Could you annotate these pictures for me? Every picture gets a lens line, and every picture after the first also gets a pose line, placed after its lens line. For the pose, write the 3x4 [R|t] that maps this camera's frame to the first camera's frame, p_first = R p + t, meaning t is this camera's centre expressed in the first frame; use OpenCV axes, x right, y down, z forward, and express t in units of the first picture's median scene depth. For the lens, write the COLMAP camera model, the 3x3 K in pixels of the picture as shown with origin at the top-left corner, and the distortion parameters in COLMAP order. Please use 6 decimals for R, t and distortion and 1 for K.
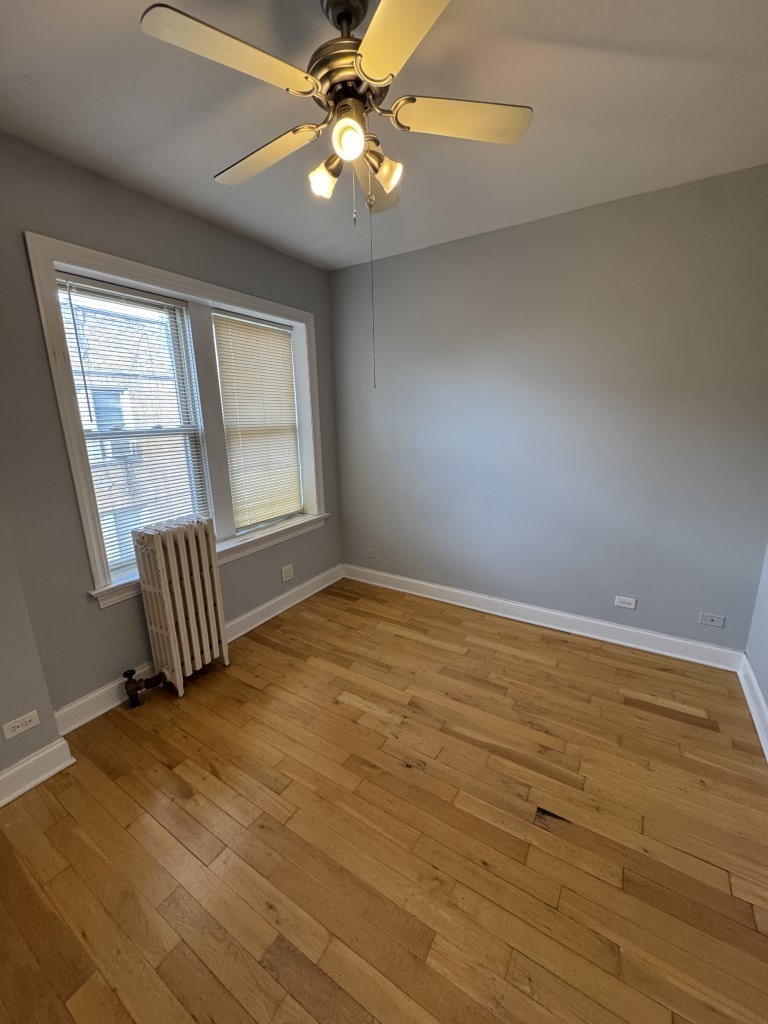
lens RADIAL K [[407.6, 0, 385.9], [0, 407.6, 510.4], [0, 0, 1]] dist [-0.001464, 0.000063]
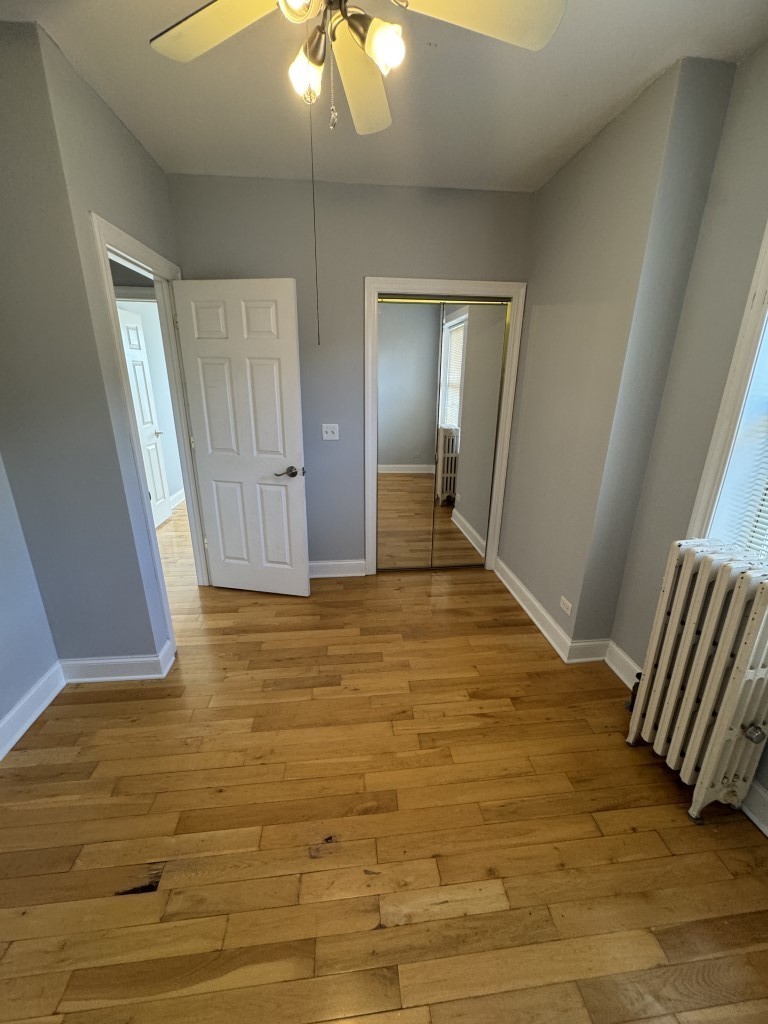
lens RADIAL K [[407.6, 0, 385.9], [0, 407.6, 510.4], [0, 0, 1]] dist [-0.001464, 0.000063]
pose [[-0.789373, 0.200694, -0.580183, 0.299680], [-0.138796, 0.862245, 0.487104, -0.317013], [0.598018, 0.465034, -0.652777, 1.300377]]
